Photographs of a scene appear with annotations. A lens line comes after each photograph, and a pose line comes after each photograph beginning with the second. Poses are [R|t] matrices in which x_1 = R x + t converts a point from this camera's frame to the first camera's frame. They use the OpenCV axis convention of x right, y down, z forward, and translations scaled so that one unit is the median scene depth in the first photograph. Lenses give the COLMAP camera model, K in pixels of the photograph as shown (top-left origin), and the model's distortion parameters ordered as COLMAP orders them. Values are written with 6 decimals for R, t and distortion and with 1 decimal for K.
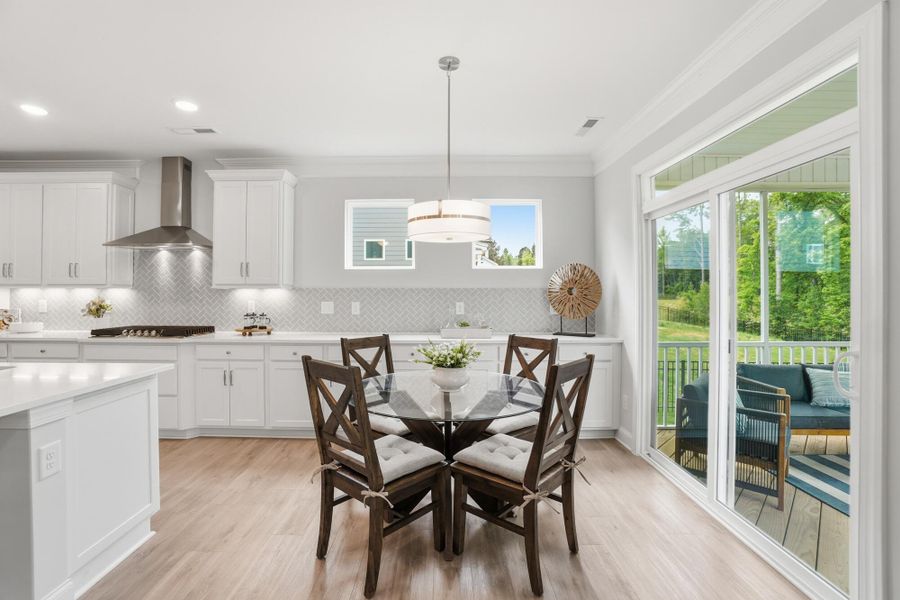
lens RADIAL K [[487.5, 0, 450.0], [0, 487.5, 300.0], [0, 0, 1]] dist [-0.004338, -0.000211]
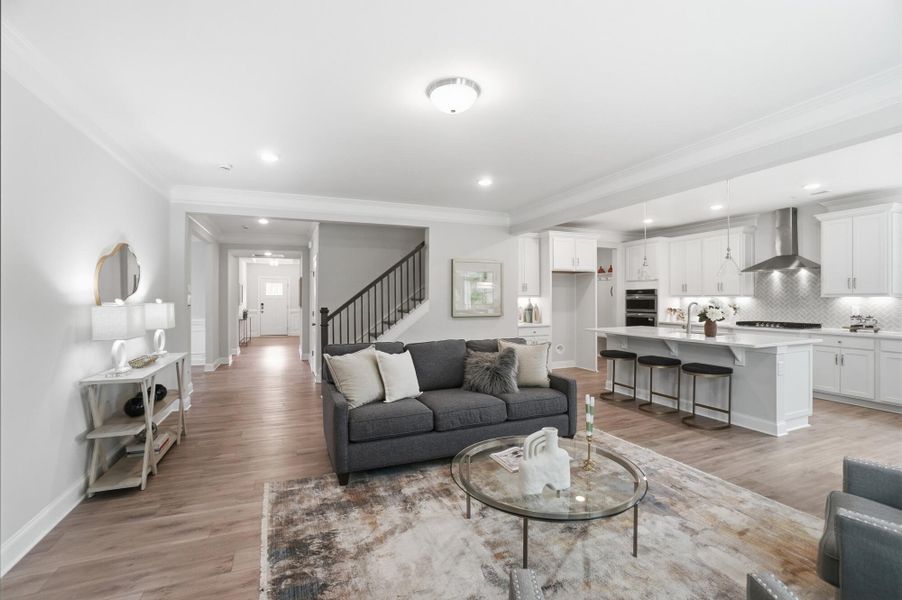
lens RADIAL K [[394.2, 0, 451.0], [0, 394.2, 300.0], [0, 0, 1]] dist [0.000219, 0.000480]
pose [[0.415205, -0.000204, -0.909728, 0.114970], [-0.000148, 1.000000, -0.000292, -0.014995], [0.909728, 0.000256, 0.415205, -0.468671]]
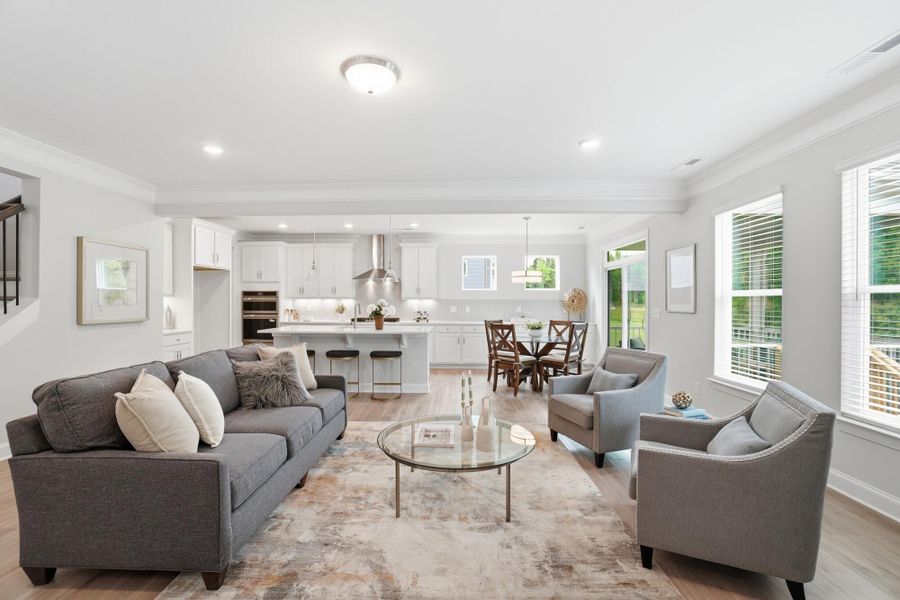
lens RADIAL K [[397.9, 0, 444.1], [0, 397.9, 301.6], [0, 0, 1]] dist [-0.029203, 0.000495]
pose [[0.998884, 0.000760, -0.047220, -0.222865], [-0.000987, 0.999988, -0.004780, -0.007342], [0.047216, 0.004822, 0.998873, -0.709734]]
